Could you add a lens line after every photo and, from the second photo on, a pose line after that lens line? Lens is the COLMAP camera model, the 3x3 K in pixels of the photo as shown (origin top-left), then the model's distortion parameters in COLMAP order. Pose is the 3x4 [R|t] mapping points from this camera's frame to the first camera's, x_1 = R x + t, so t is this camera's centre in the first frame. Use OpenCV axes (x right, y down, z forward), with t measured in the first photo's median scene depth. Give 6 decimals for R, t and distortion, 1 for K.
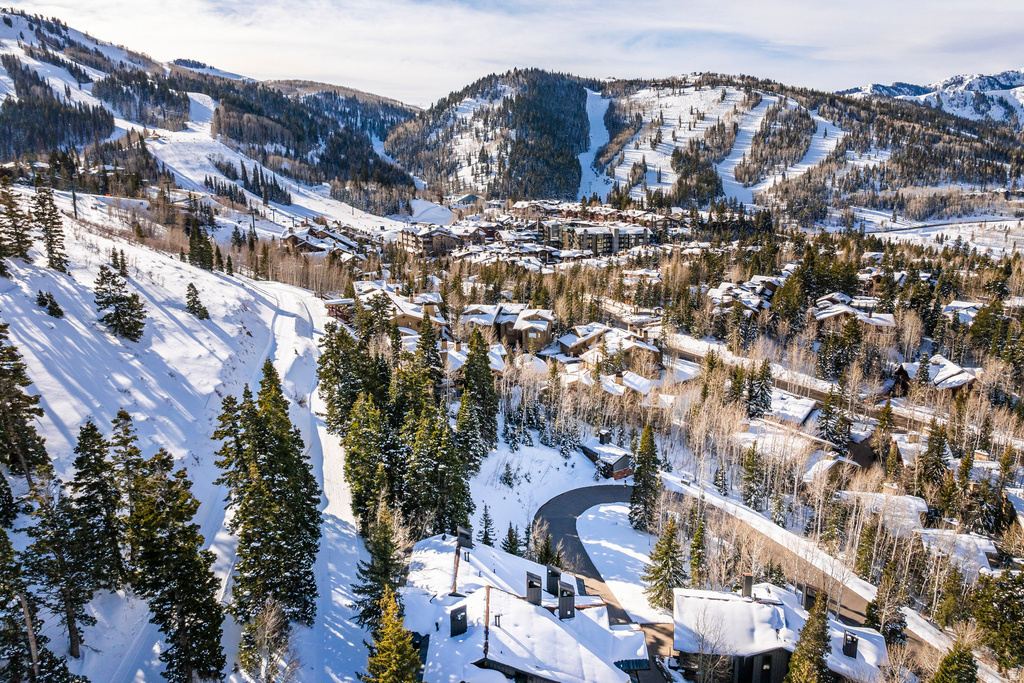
lens RADIAL K [[739.1, 0, 511.2], [0, 739.1, 332.7], [0, 0, 1]] dist [-0.025166, 0.013655]
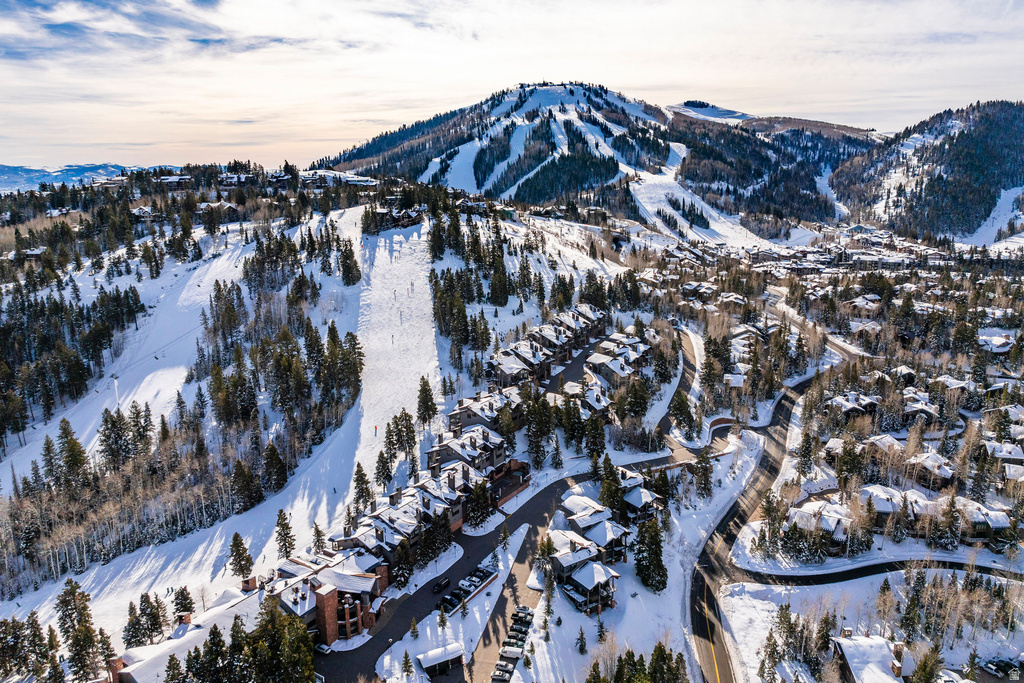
lens RADIAL K [[739.1, 0, 513.9], [0, 739.1, 341.8], [0, 0, 1]] dist [-0.025166, 0.013655]
pose [[0.790451, 0.132193, -0.598091, 0.215413], [-0.134288, 0.990079, 0.041353, 0.030606], [0.597624, 0.047629, 0.800361, -0.288888]]
